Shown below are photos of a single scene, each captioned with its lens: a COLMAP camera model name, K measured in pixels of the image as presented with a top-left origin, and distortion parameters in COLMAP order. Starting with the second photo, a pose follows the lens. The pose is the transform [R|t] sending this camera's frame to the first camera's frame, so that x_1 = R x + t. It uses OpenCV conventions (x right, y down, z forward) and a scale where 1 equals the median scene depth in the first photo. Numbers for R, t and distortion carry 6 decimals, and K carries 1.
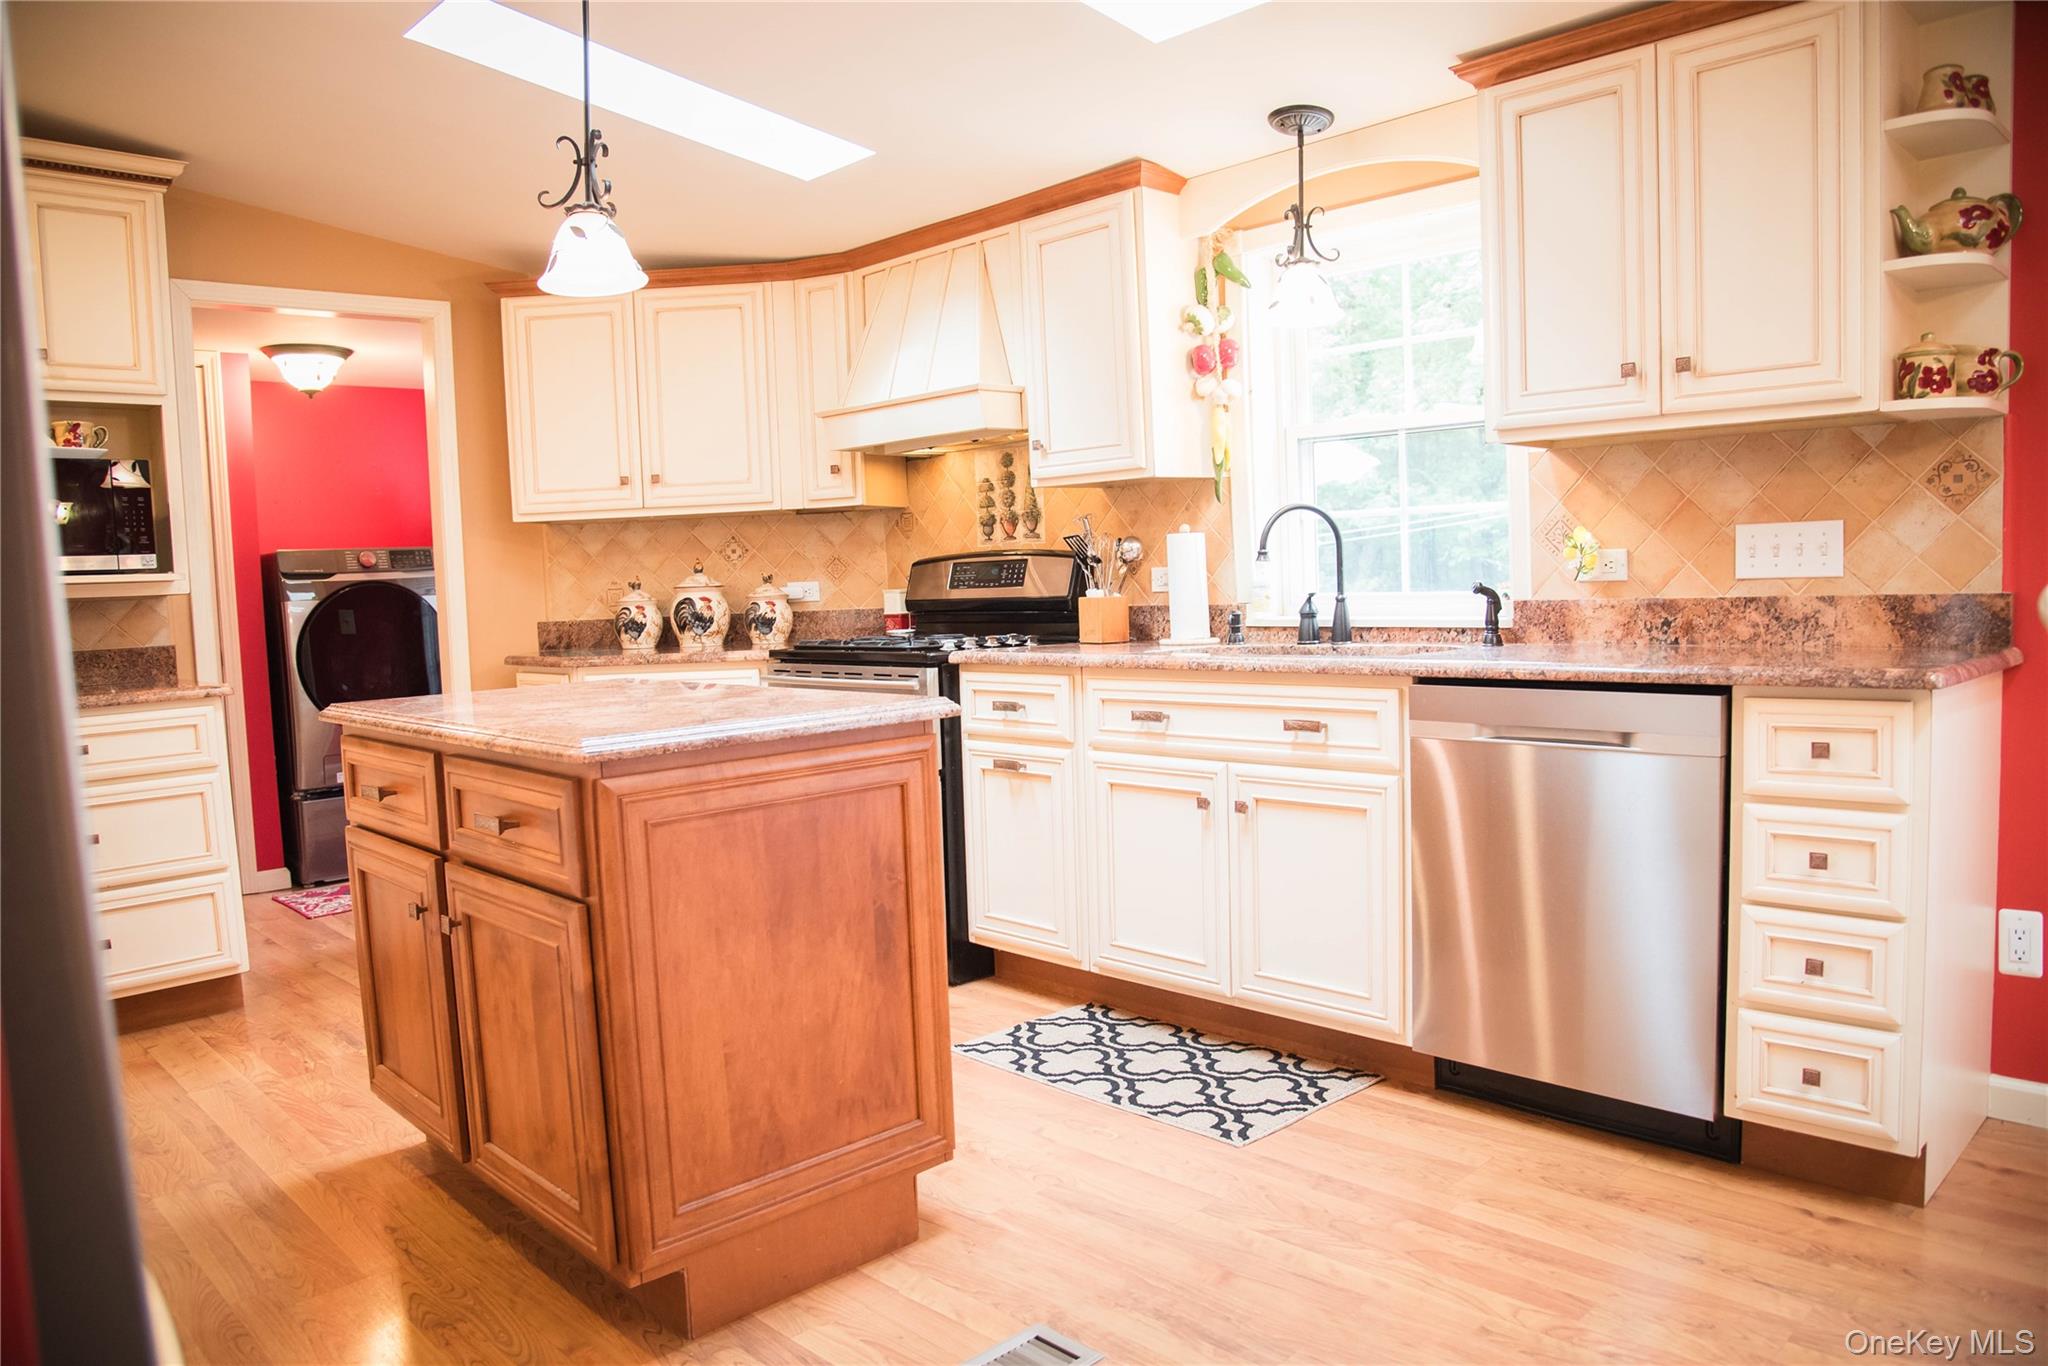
lens RADIAL K [[1403.6, 0, 1025.4], [0, 1403.6, 689.2], [0, 0, 1]] dist [-0.114191, 0.064054]
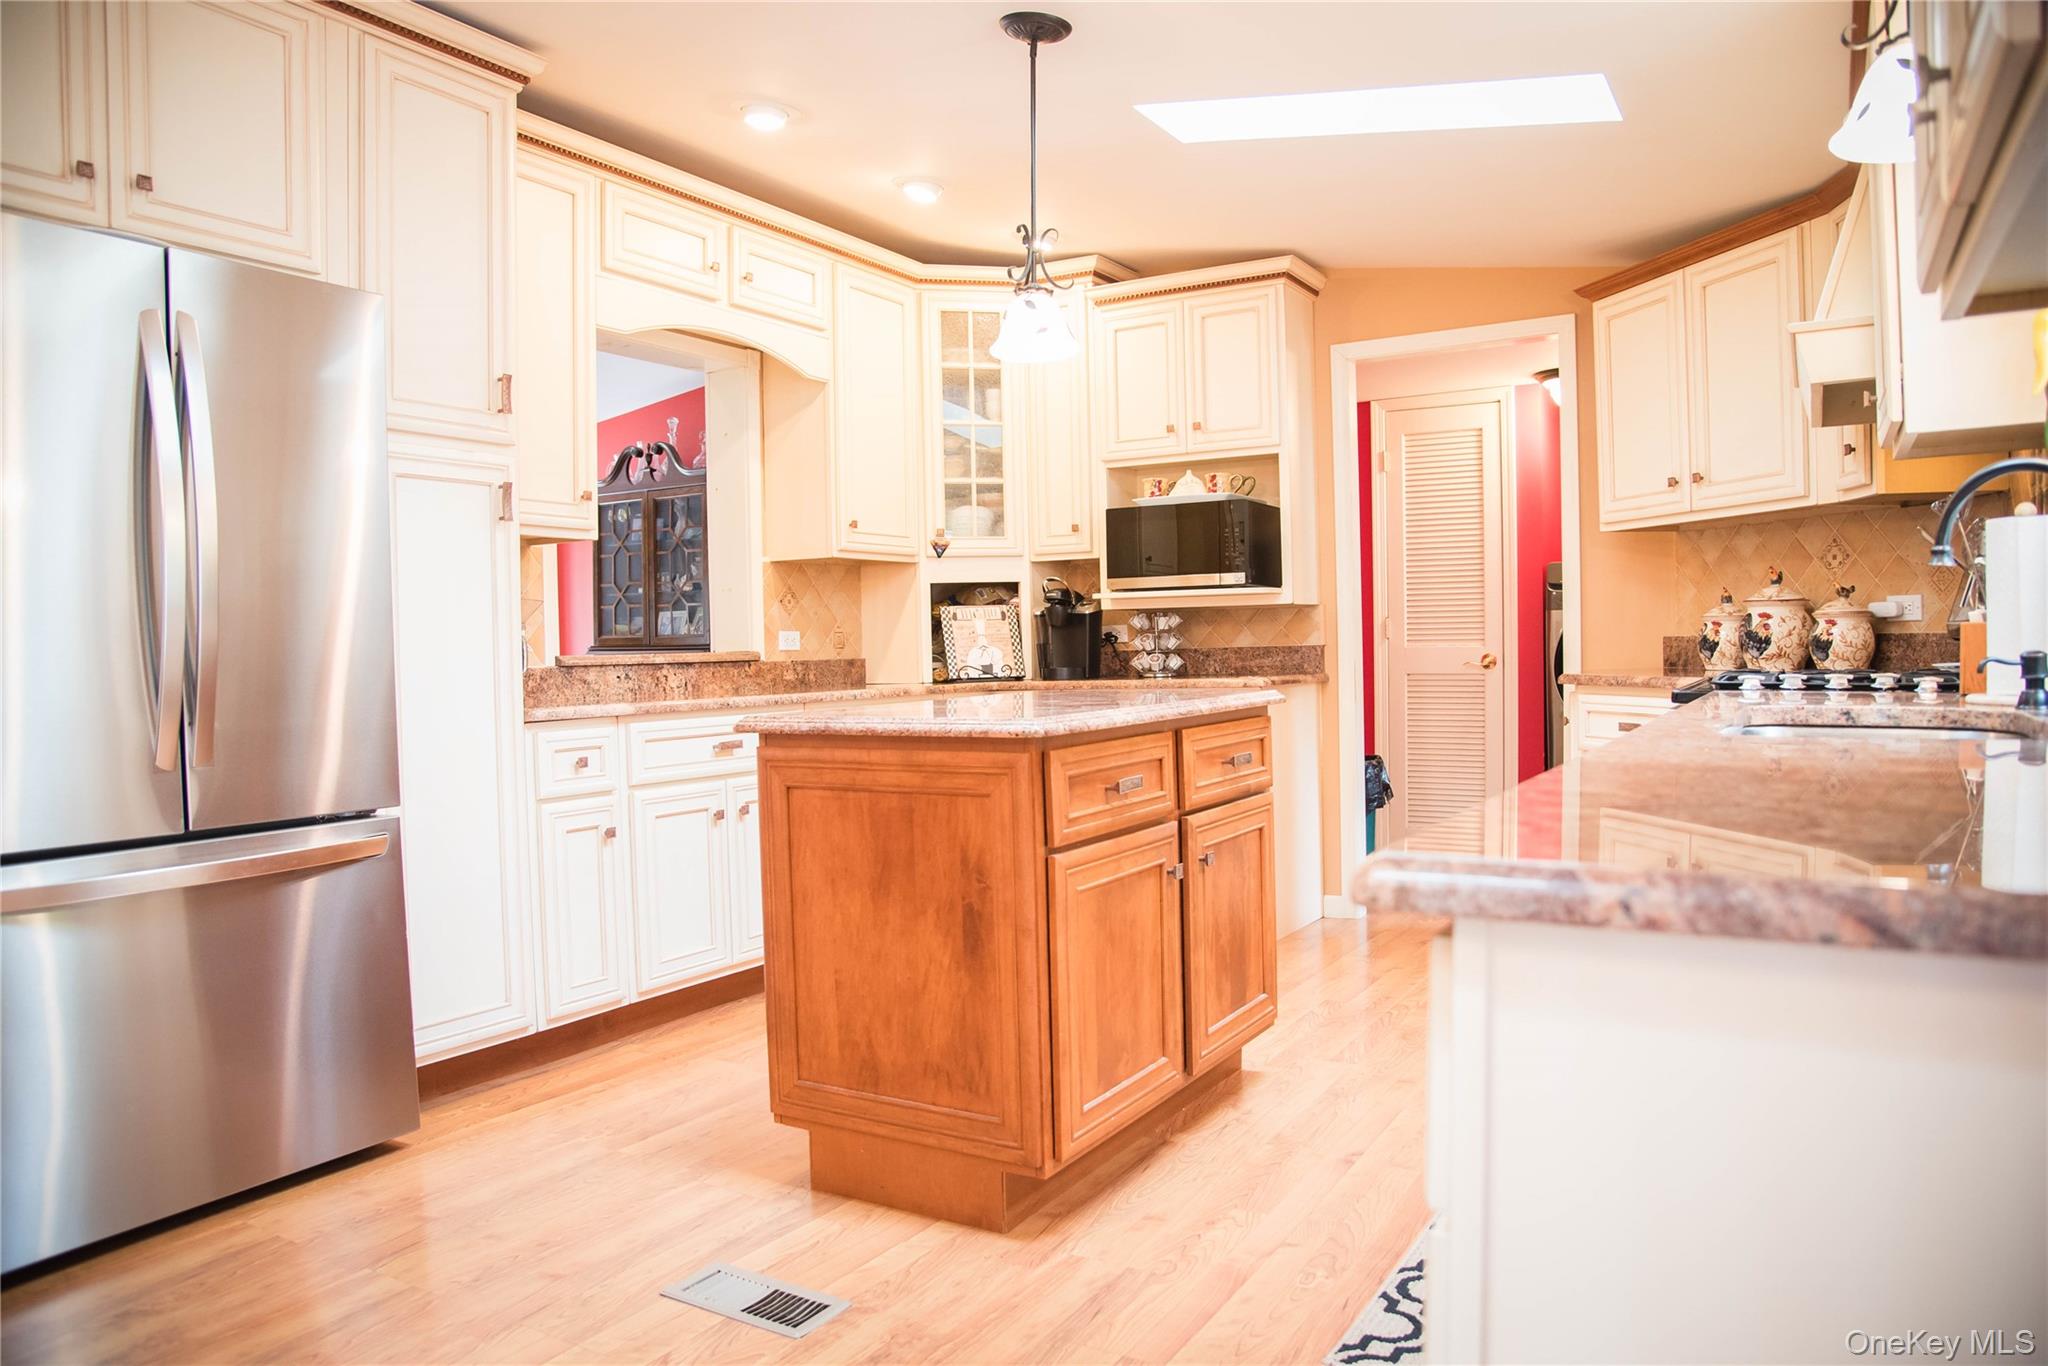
lens RADIAL K [[1403.6, 0, 1025.4], [0, 1403.6, 689.2], [0, 0, 1]] dist [-0.114191, 0.064054]
pose [[0.259672, 0.063086, -0.963634, 0.959302], [-0.064064, 0.996791, 0.047994, -0.066622], [0.963570, 0.049272, 0.262880, 0.761644]]
